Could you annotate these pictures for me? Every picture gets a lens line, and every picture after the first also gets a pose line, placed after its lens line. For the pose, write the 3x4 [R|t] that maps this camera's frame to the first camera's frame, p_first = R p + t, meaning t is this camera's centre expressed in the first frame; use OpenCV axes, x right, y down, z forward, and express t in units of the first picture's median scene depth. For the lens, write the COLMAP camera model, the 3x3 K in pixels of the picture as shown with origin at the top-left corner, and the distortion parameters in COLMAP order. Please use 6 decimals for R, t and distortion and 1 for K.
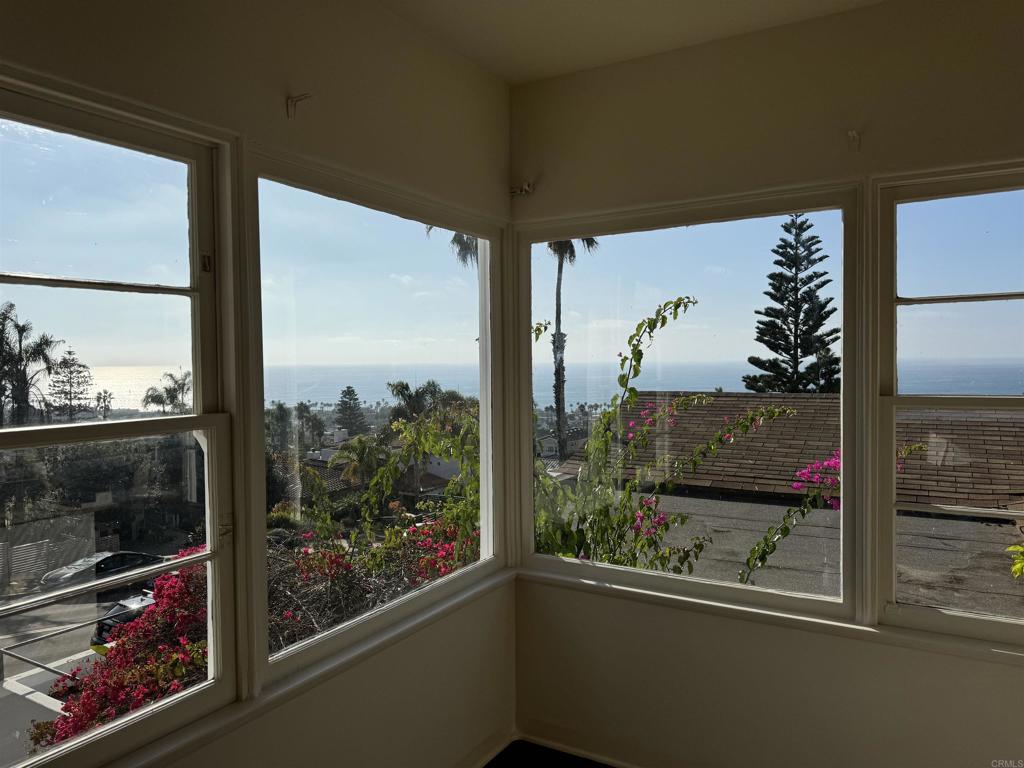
lens RADIAL K [[711.0, 0, 505.6], [0, 711.0, 376.8], [0, 0, 1]] dist [0.063707, -0.060424]
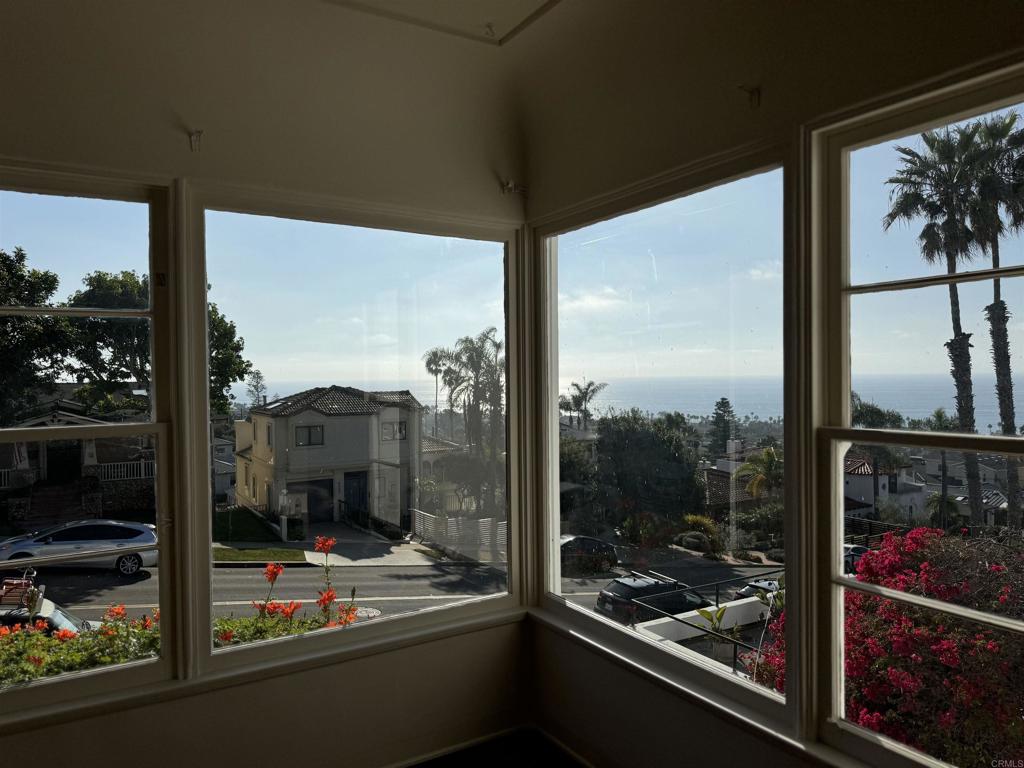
lens RADIAL K [[711.0, 0, 511.6], [0, 711.0, 376.8], [0, 0, 1]] dist [0.063707, -0.060424]
pose [[0.882634, 0.000870, -0.470059, -0.058190], [-0.008761, 0.999855, -0.014601, 0.003638], [0.469978, 0.017006, 0.882514, -0.035610]]
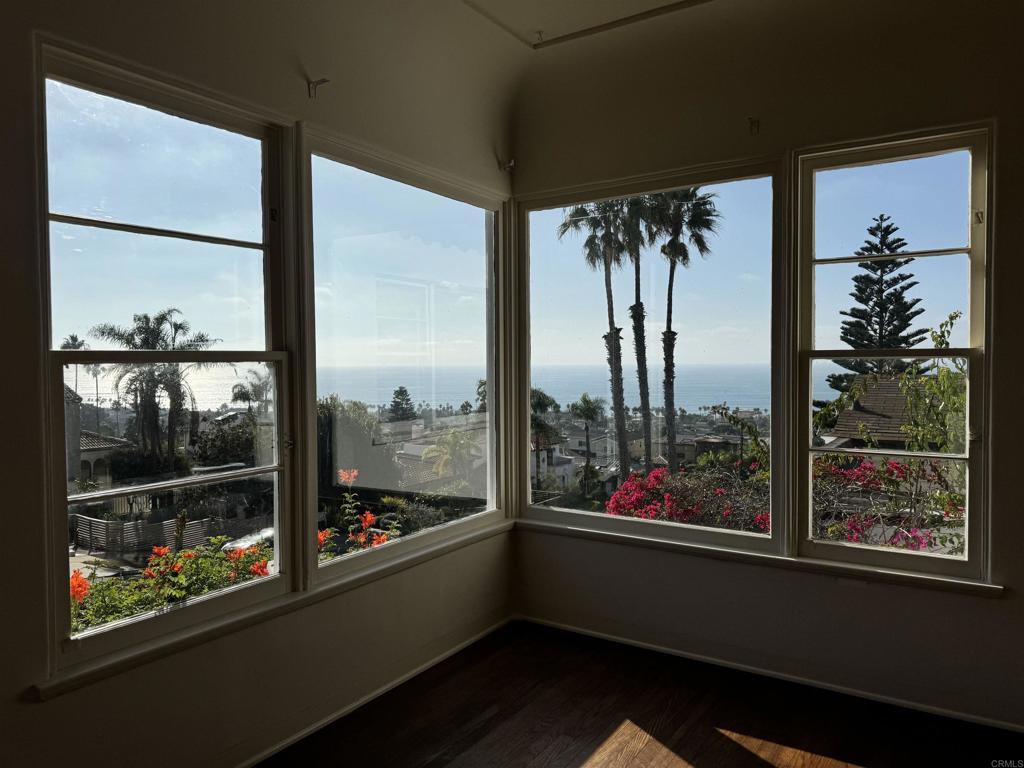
lens RADIAL K [[711.0, 0, 511.6], [0, 711.0, 376.1], [0, 0, 1]] dist [0.063707, -0.060424]
pose [[0.999141, 0.005011, -0.041137, -0.081813], [-0.005211, 0.999975, -0.004757, 0.007870], [0.041112, 0.004967, 0.999142, -0.052851]]
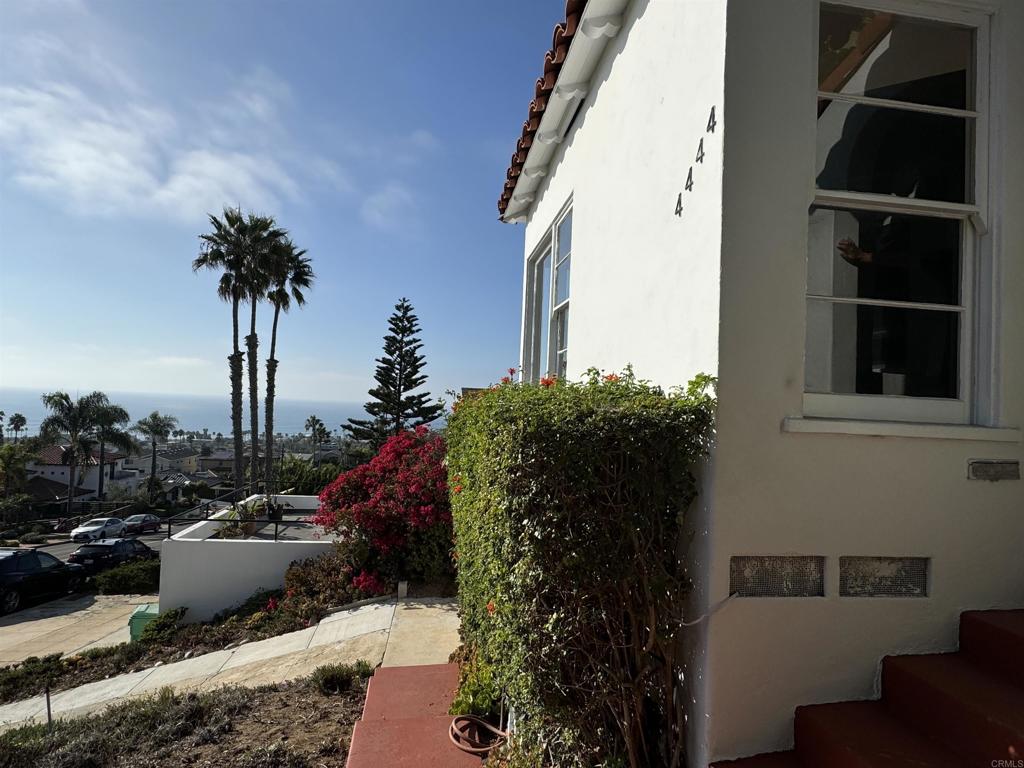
lens RADIAL K [[565.6, 0, 513.8], [0, 565.6, 386.7], [0, 0, 1]] dist [-0.017235, 0.000110]
pose [[0.769005, 0.068122, 0.635602, -0.175649], [-0.036754, 0.997373, -0.062426, 0.028022], [-0.638185, 0.024645, 0.769489, -0.084204]]
